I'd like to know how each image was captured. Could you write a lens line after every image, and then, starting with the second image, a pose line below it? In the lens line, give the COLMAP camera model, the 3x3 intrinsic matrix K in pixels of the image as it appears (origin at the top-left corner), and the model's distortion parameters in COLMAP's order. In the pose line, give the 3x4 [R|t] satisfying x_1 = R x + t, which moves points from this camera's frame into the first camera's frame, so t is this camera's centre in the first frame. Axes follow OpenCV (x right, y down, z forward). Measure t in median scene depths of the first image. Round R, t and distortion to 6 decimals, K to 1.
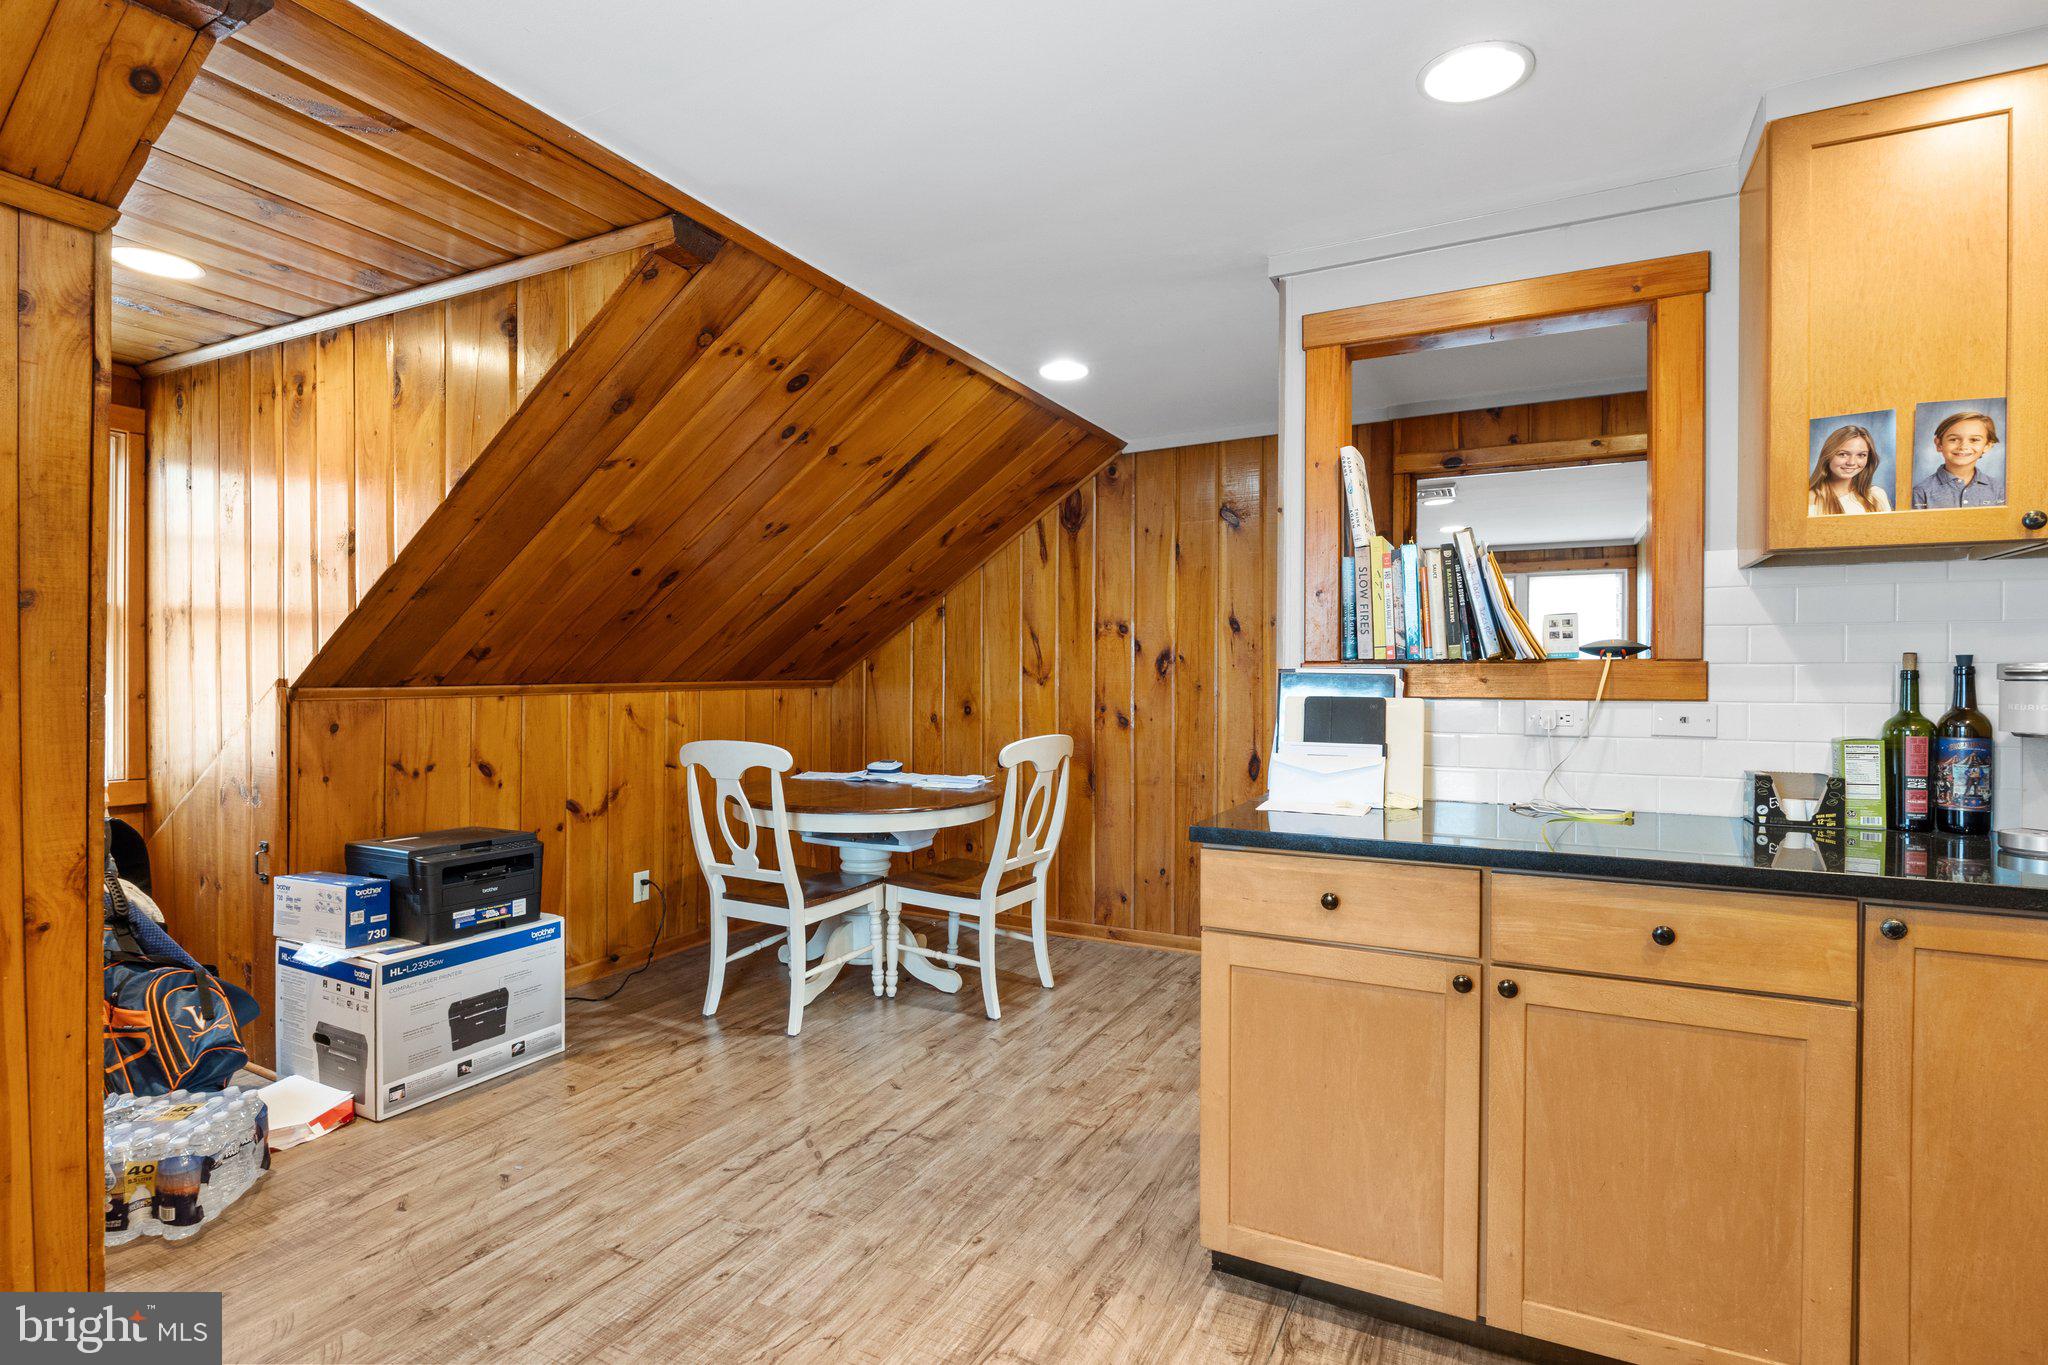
lens RADIAL K [[977.6, 0, 1024.3], [0, 977.6, 679.4], [0, 0, 1]] dist [-0.011172, 0.001249]
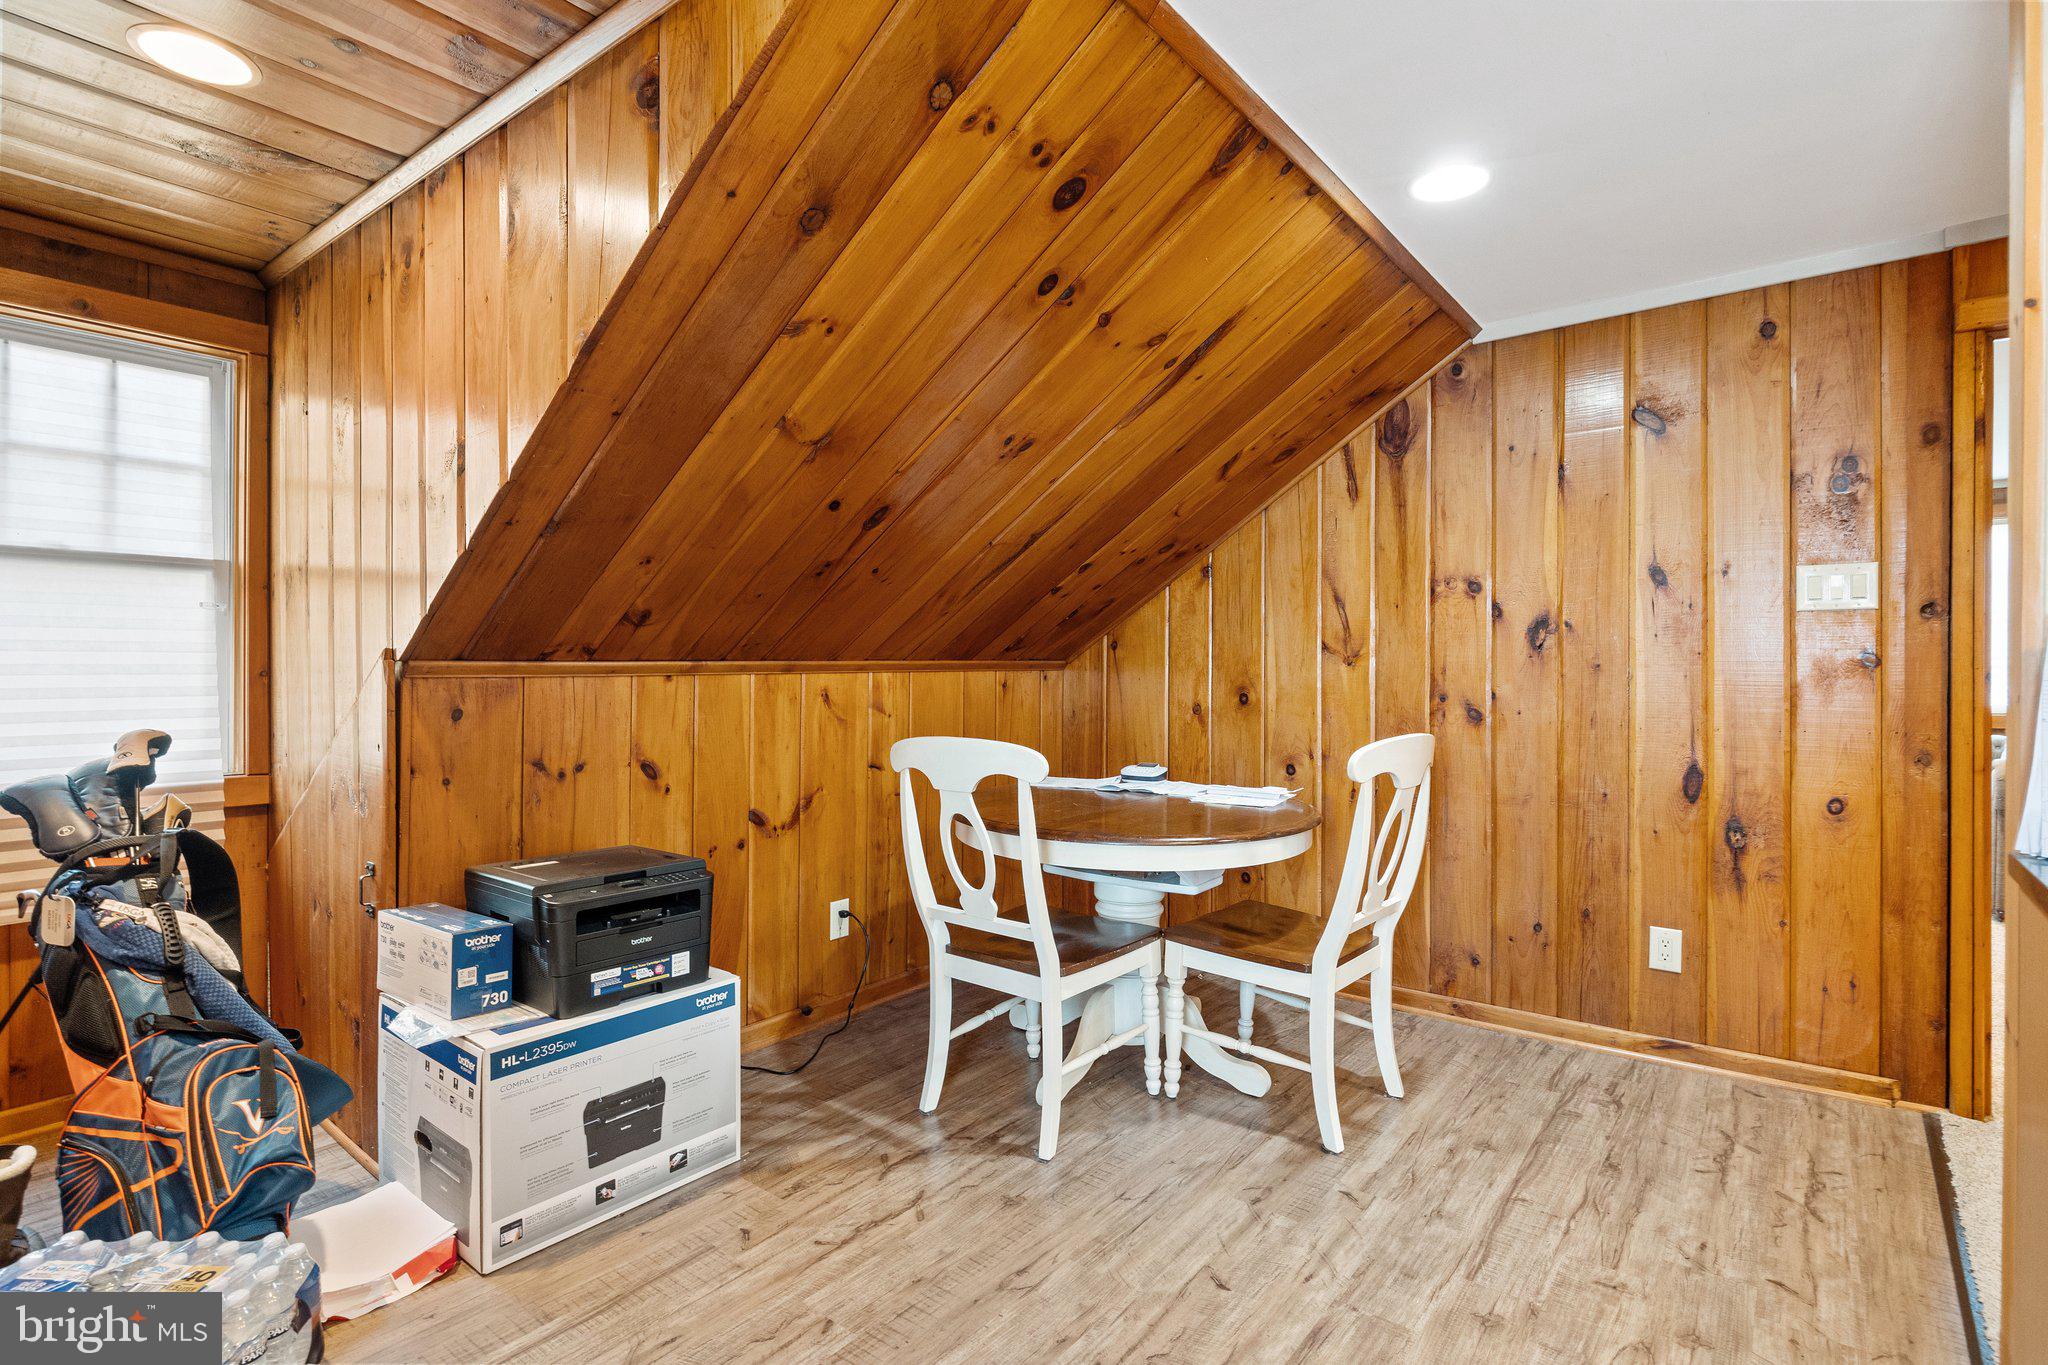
lens RADIAL K [[977.6, 0, 1023.2], [0, 977.6, 669.8], [0, 0, 1]] dist [-0.011172, 0.001249]
pose [[0.982727, 0.000411, -0.185058, -0.130683], [-0.000915, 0.999996, -0.002640, 0.016378], [0.185057, 0.002764, 0.982724, 0.325771]]
